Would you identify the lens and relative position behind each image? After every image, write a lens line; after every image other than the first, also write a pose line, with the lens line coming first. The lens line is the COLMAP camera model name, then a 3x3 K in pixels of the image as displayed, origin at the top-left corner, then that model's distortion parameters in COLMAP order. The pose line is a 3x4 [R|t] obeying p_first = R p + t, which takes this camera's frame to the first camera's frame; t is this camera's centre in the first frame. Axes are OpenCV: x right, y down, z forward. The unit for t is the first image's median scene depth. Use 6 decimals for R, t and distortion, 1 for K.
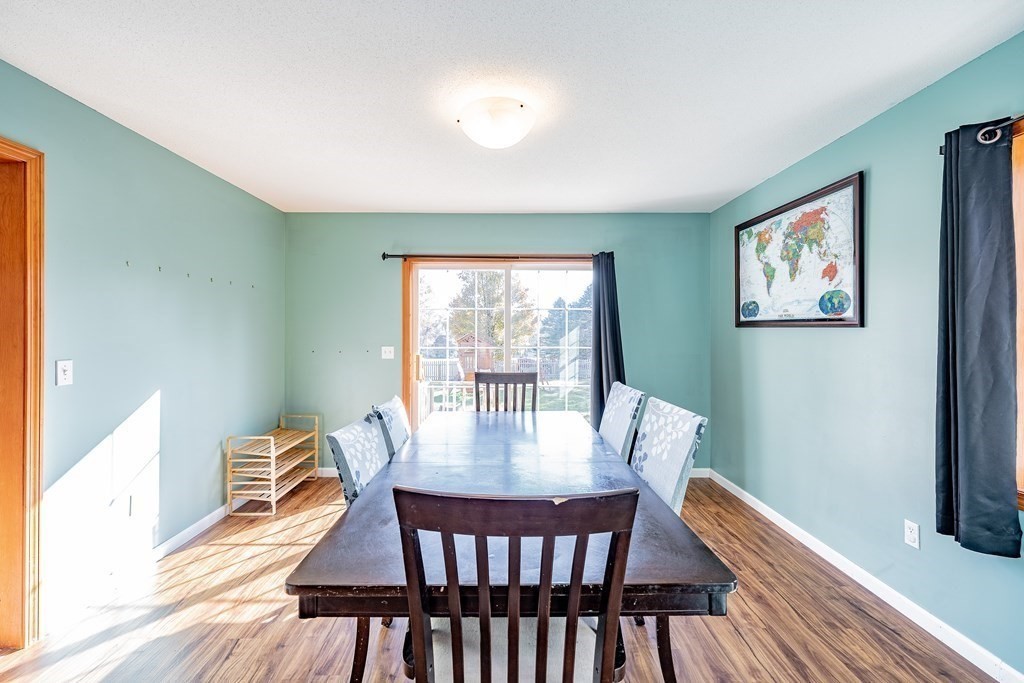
lens RADIAL K [[433.4, 0, 503.1], [0, 433.4, 336.7], [0, 0, 1]] dist [-0.000231, -0.000640]
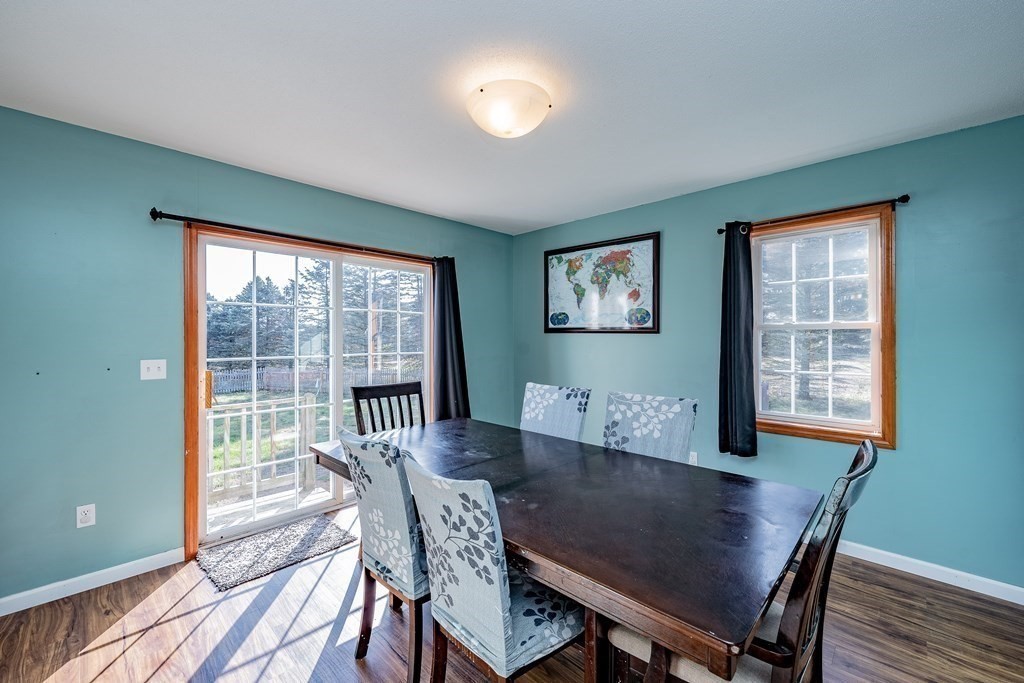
lens RADIAL K [[433.4, 0, 505.7], [0, 433.4, 337.8], [0, 0, 1]] dist [-0.000231, -0.000640]
pose [[0.678619, -0.000697, 0.734490, -0.495690], [0.007882, 0.999949, -0.006334, -0.000816], [-0.734448, 0.010088, 0.678590, 0.269412]]
